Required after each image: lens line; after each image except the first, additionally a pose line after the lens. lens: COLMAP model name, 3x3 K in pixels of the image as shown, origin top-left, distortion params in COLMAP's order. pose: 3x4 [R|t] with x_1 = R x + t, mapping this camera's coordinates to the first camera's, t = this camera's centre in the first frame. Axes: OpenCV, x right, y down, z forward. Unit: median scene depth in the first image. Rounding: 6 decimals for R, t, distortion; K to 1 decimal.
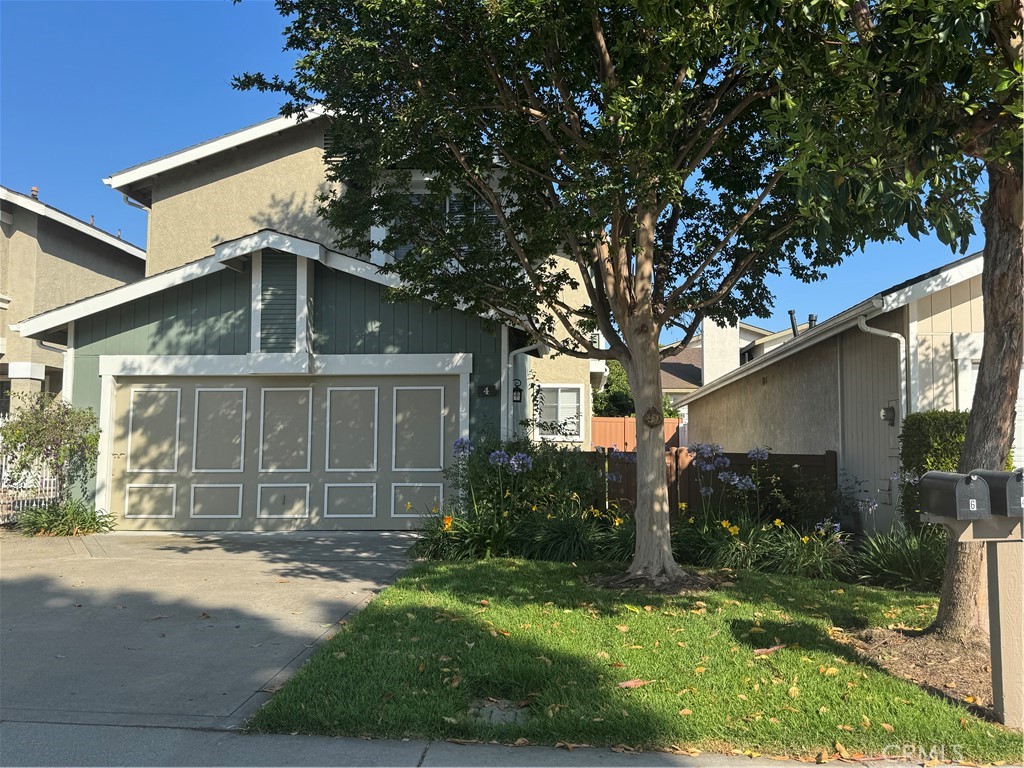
lens RADIAL K [[870.1, 0, 515.6], [0, 870.1, 383.9], [0, 0, 1]] dist [0.067349, -0.064830]
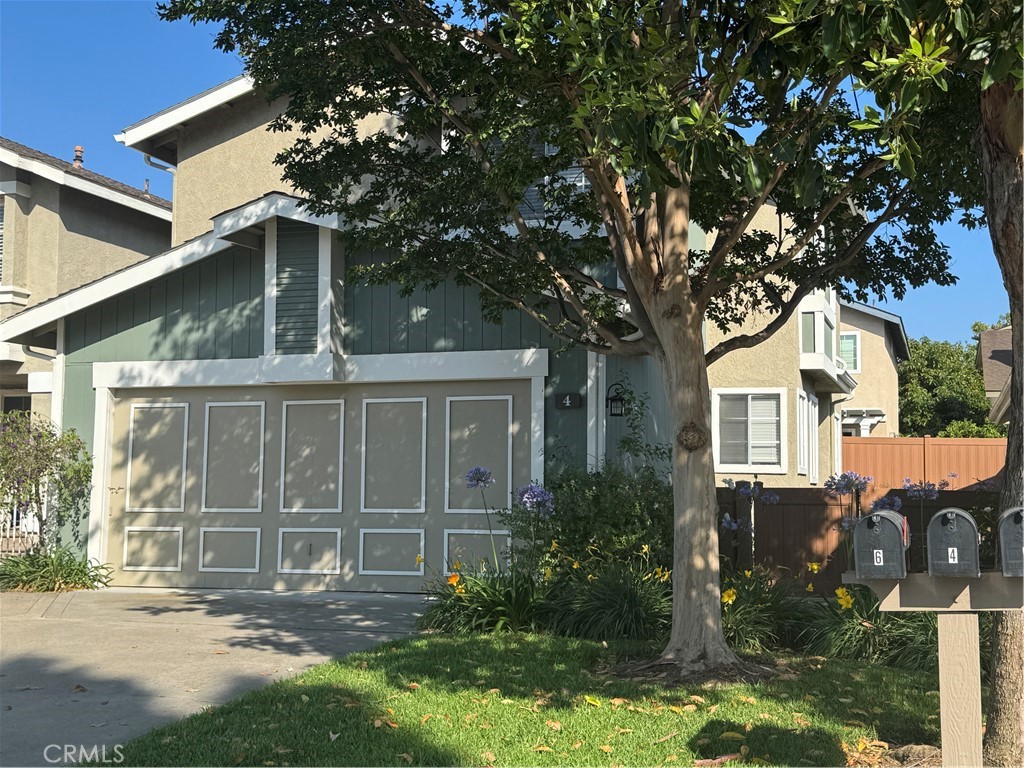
lens RADIAL K [[1283.1, 0, 505.5], [0, 1283.1, 377.5], [0, 0, 1]] dist [0.114543, 0.000000]
pose [[0.967427, -0.017761, -0.252527, 0.179966], [0.015432, 0.999818, -0.011201, 0.000232], [0.252680, 0.006939, 0.967525, -0.029008]]
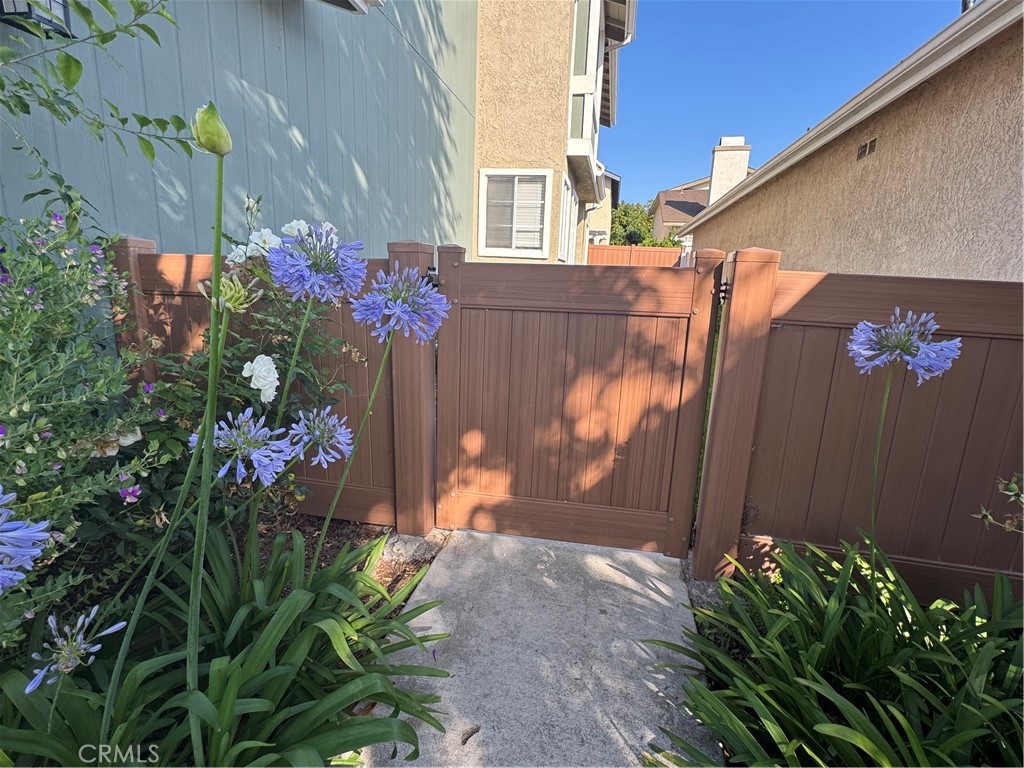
lens RADIAL K [[495.0, 0, 510.1], [0, 495.0, 382.0], [0, 0, 1]] dist [-0.003281, 0.000002]
pose [[0.991273, 0.057688, -0.118529, 0.150193], [-0.021589, 0.958063, 0.285742, 0.072405], [0.130042, -0.280690, 0.950948, 0.881064]]
